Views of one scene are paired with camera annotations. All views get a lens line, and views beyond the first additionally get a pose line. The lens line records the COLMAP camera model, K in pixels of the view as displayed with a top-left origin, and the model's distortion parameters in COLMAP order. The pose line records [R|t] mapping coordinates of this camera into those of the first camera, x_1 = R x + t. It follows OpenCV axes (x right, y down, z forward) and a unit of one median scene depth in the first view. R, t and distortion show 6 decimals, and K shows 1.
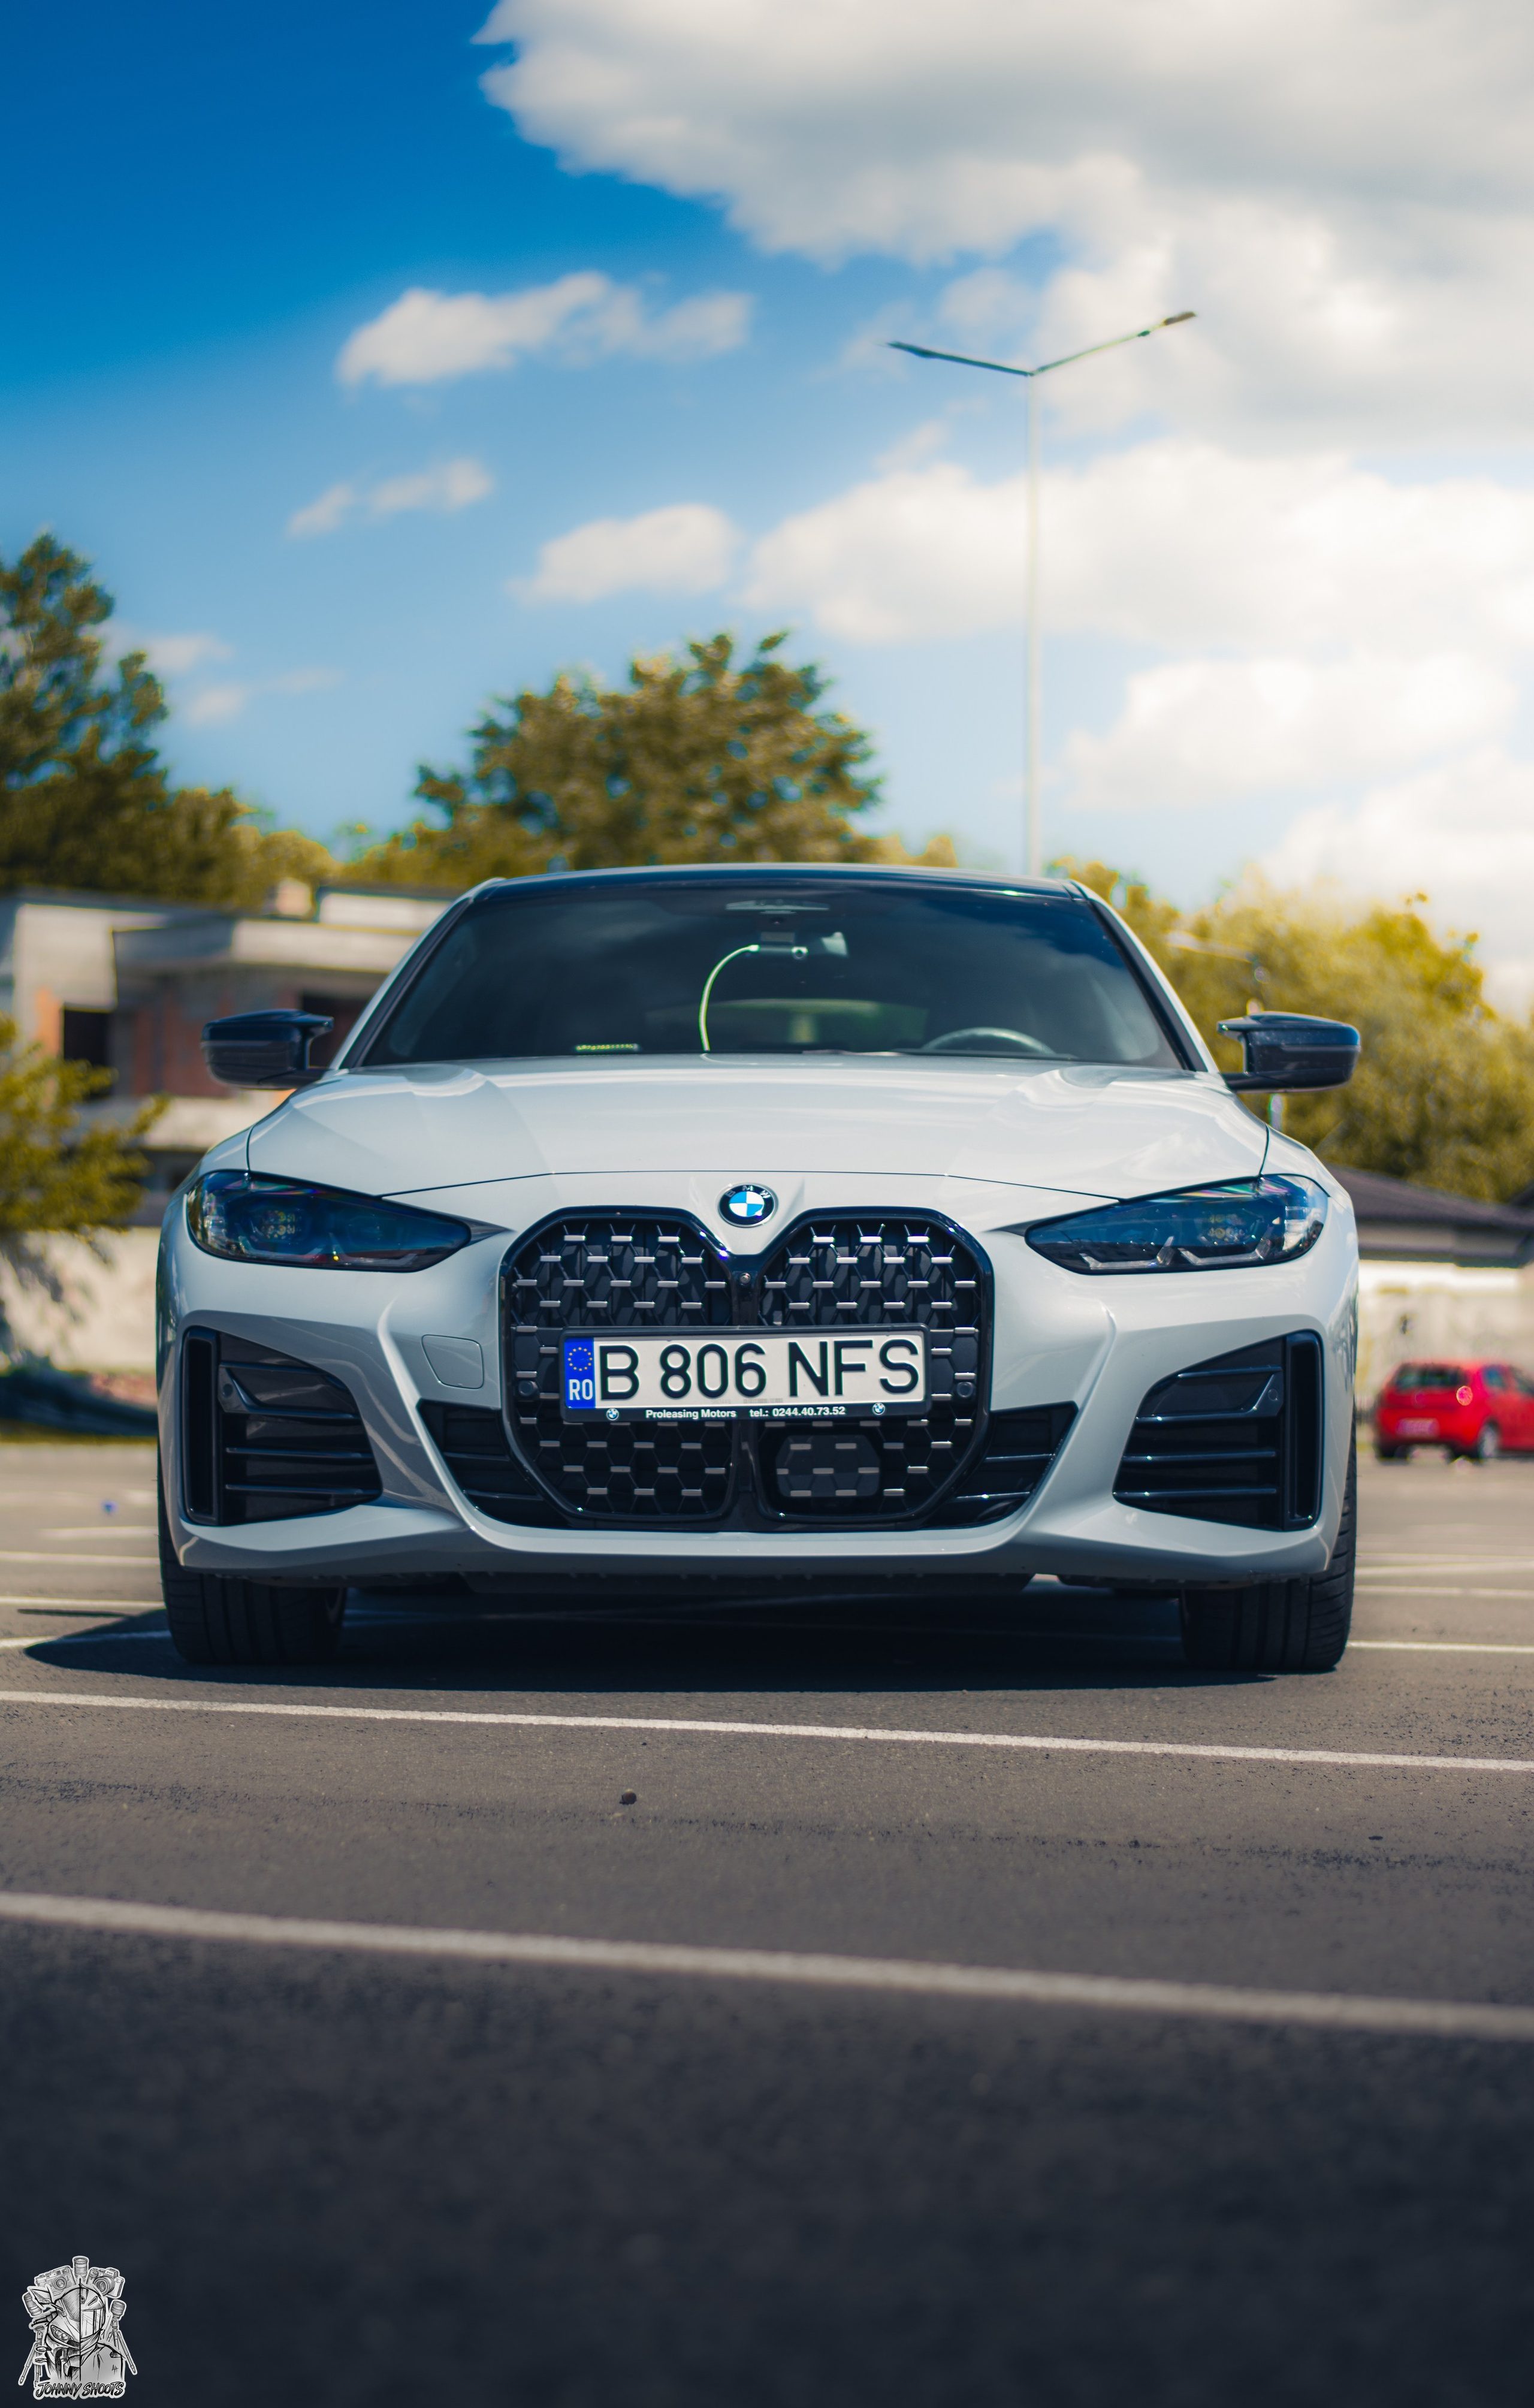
lens RADIAL K [[5376.0, 0, 767.0], [0, 5376.0, 1204.0], [0, 0, 1]] dist [-0.089647, -0.146050]
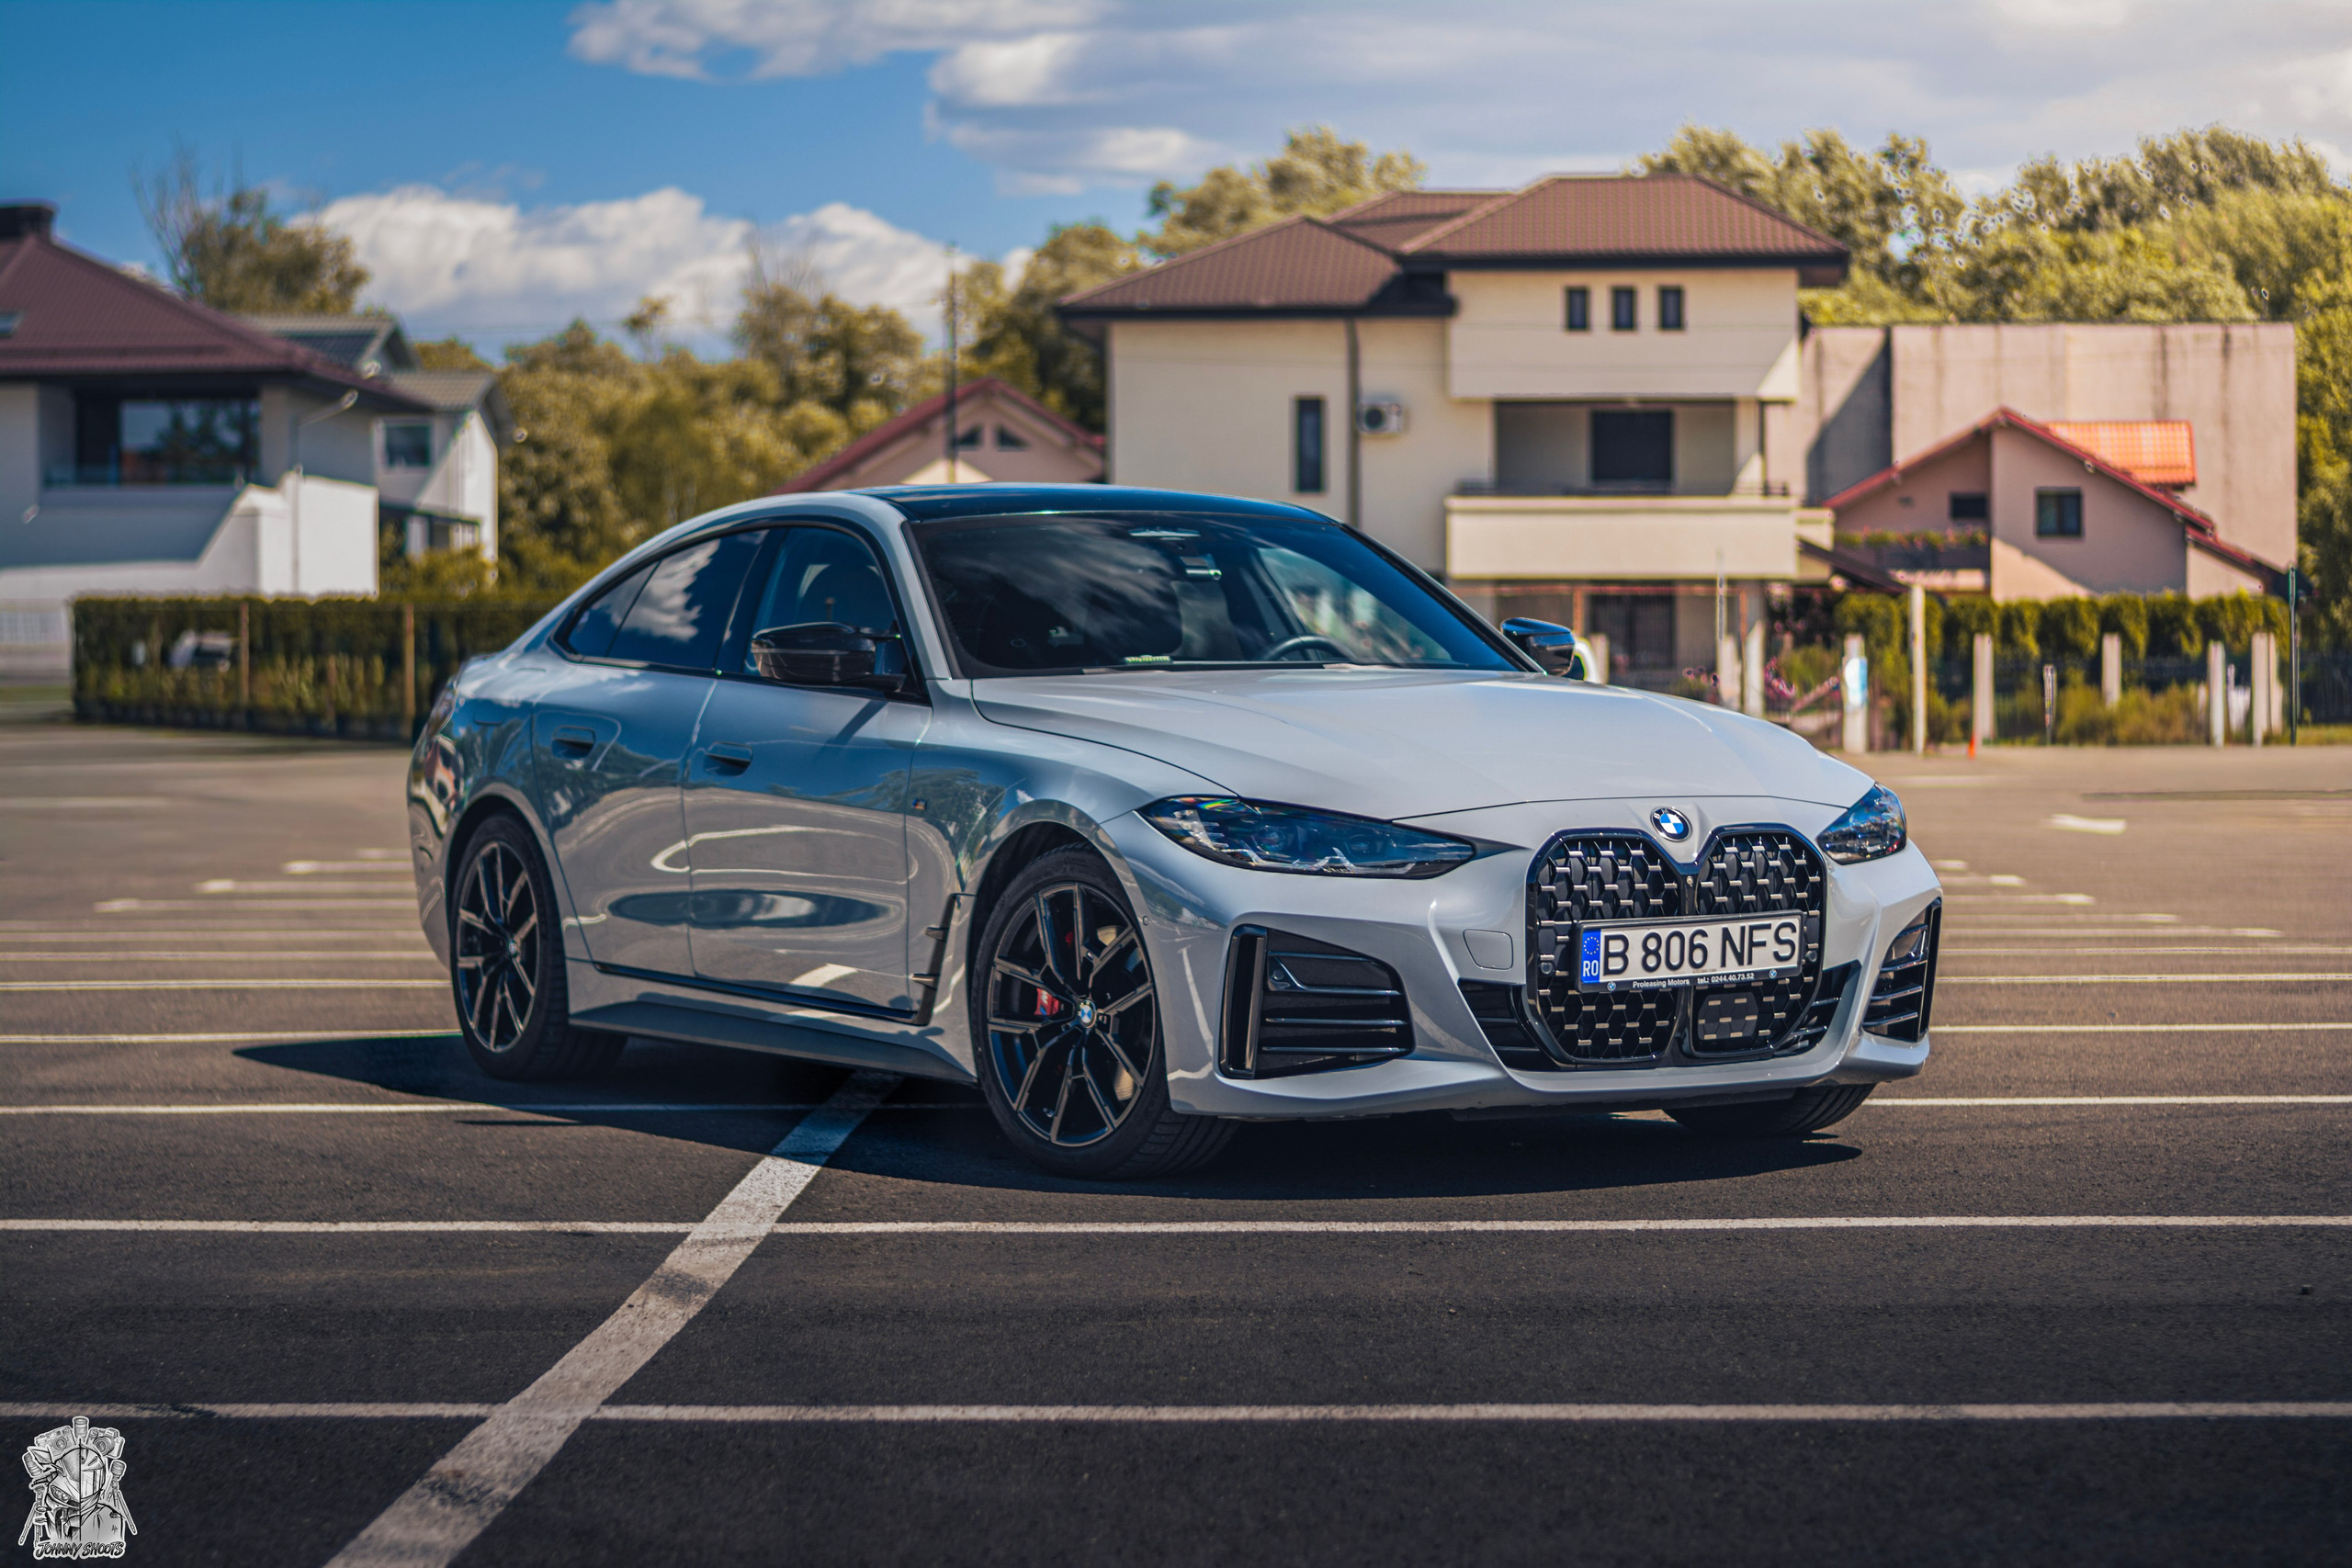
lens RADIAL K [[5216.0, 0, 1176.0], [0, 5216.0, 784.0], [0, 0, 1]] dist [-0.110132, 0.187872]
pose [[0.855228, -0.023010, 0.517741, -0.786010], [-0.007224, 0.998387, 0.056305, -0.082478], [-0.518202, -0.051894, 0.853683, -0.043165]]
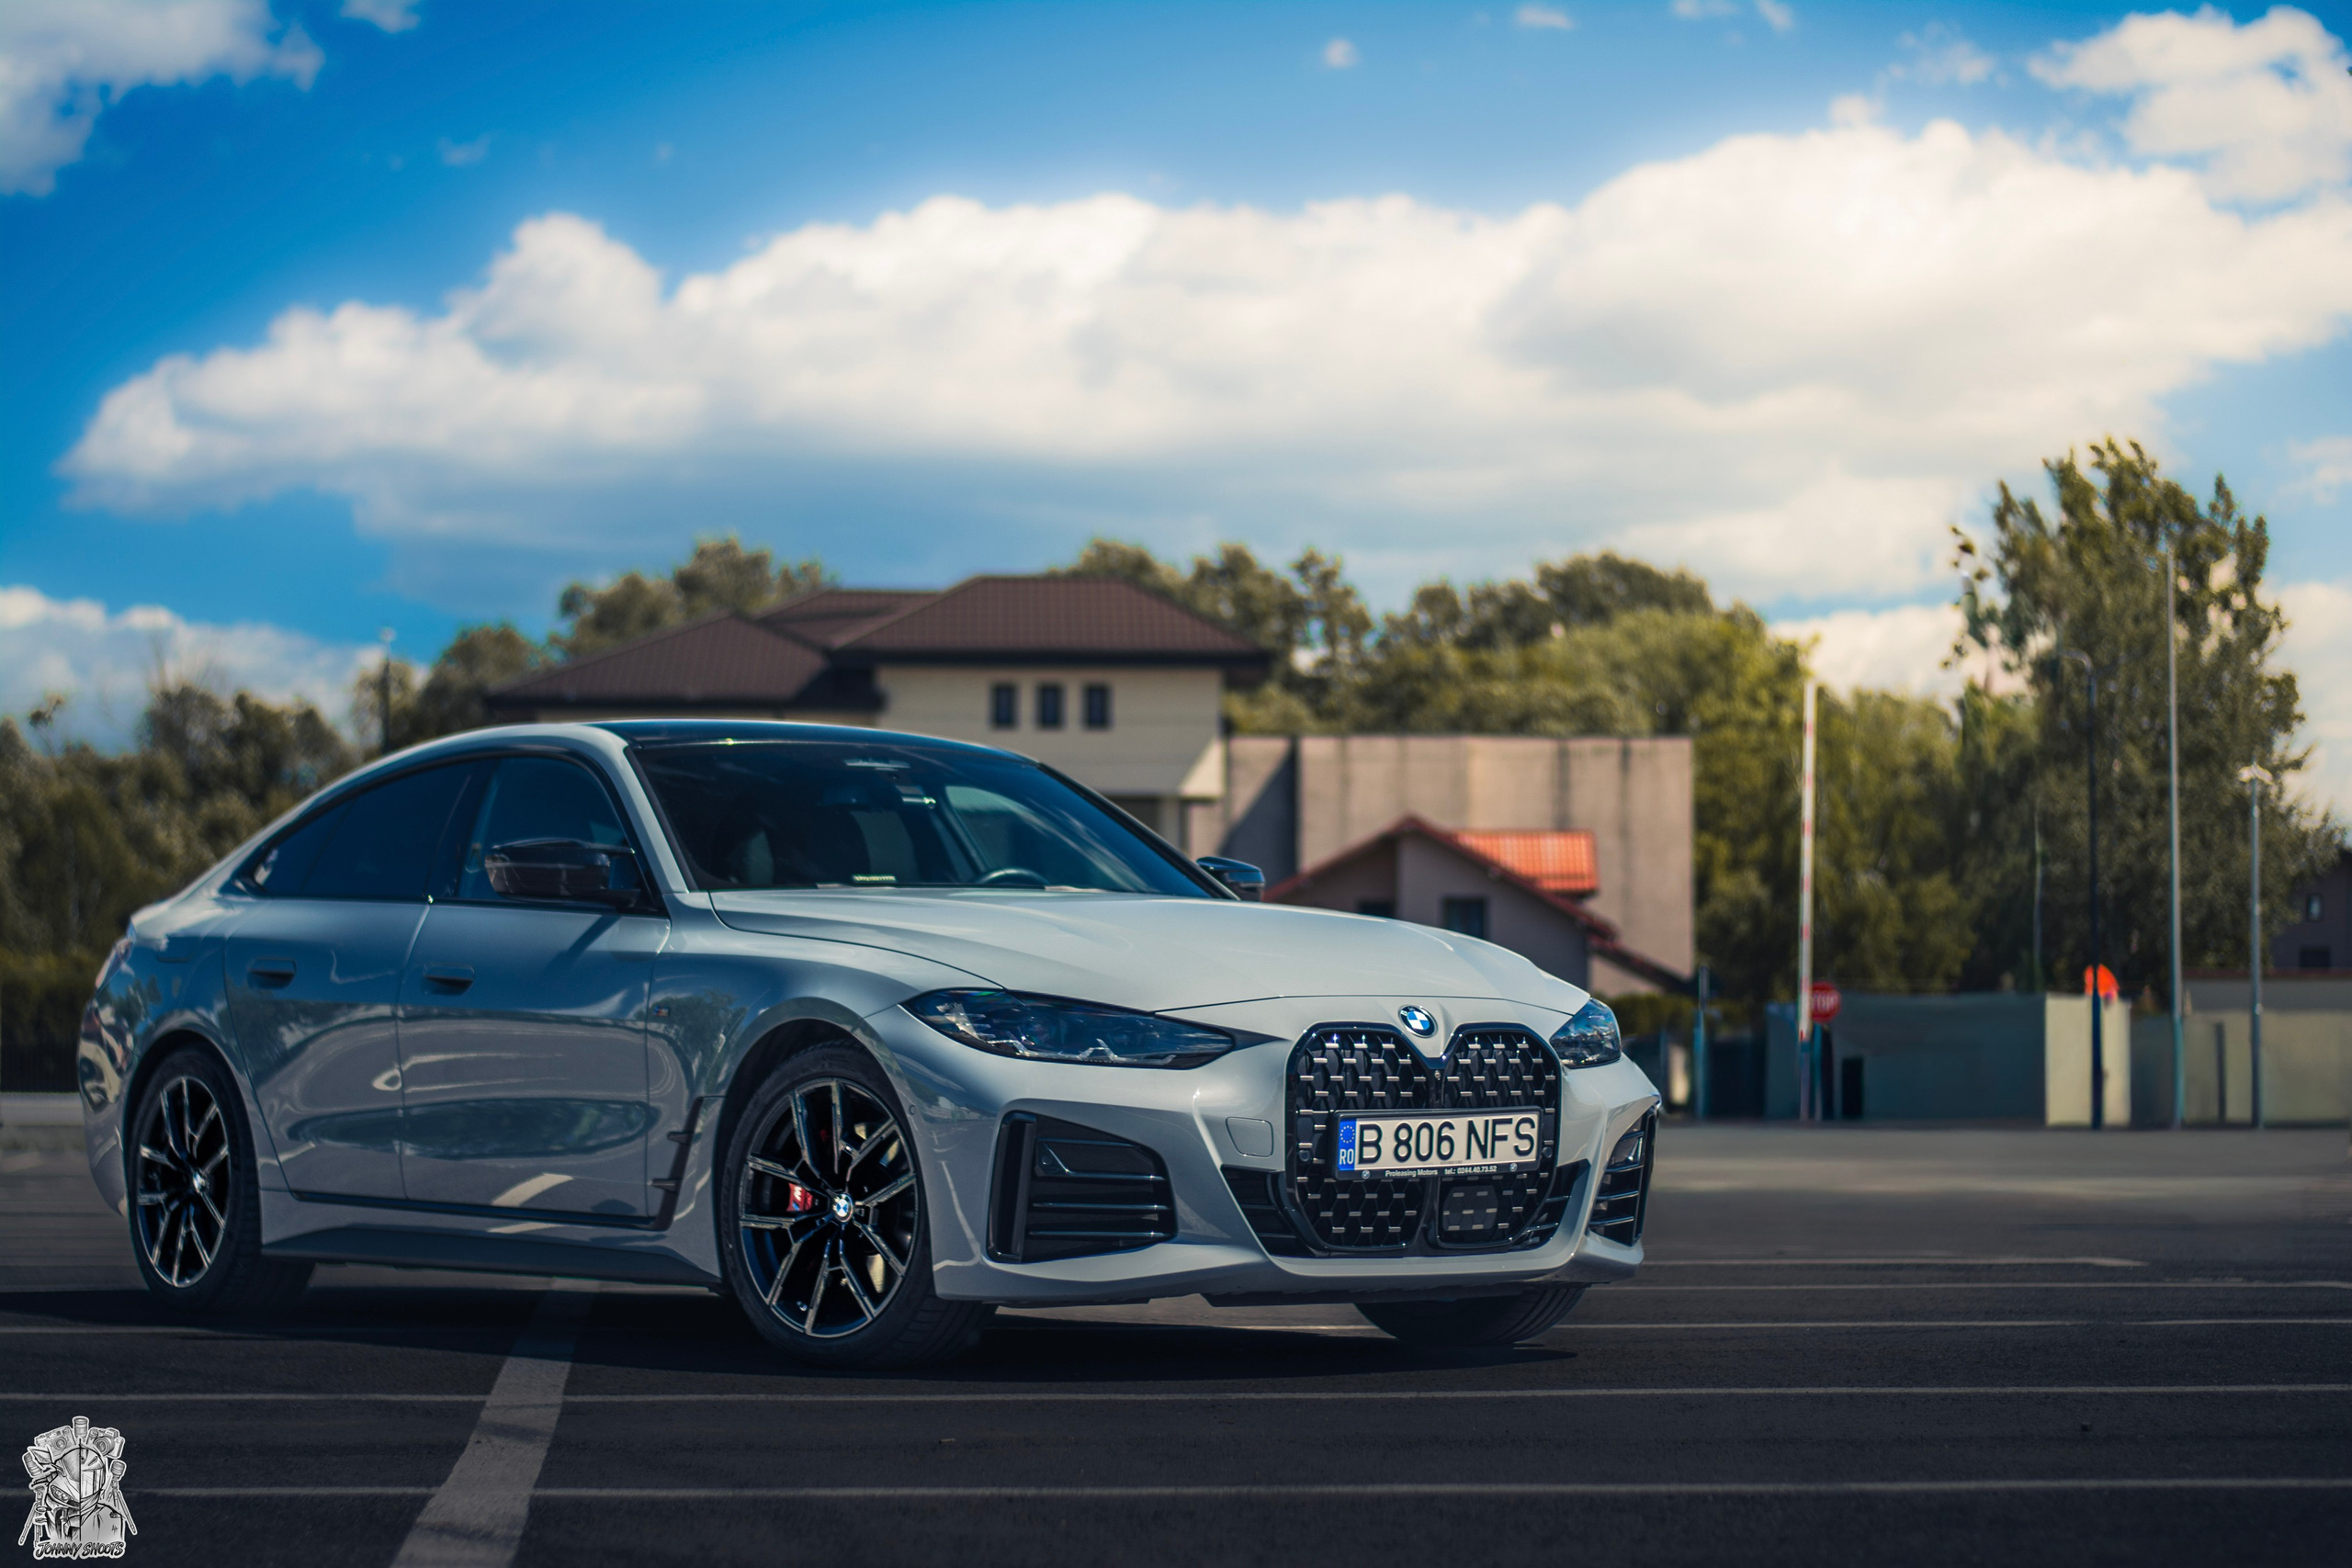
lens RADIAL K [[5216.0, 0, 1176.0], [0, 5216.0, 784.0], [0, 0, 1]] dist [-0.110132, 0.187872]
pose [[0.788235, 0.029443, 0.614669, -0.886571], [-0.017706, 0.999526, -0.025172, -0.026097], [-0.615119, 0.008958, 0.788383, -0.021365]]
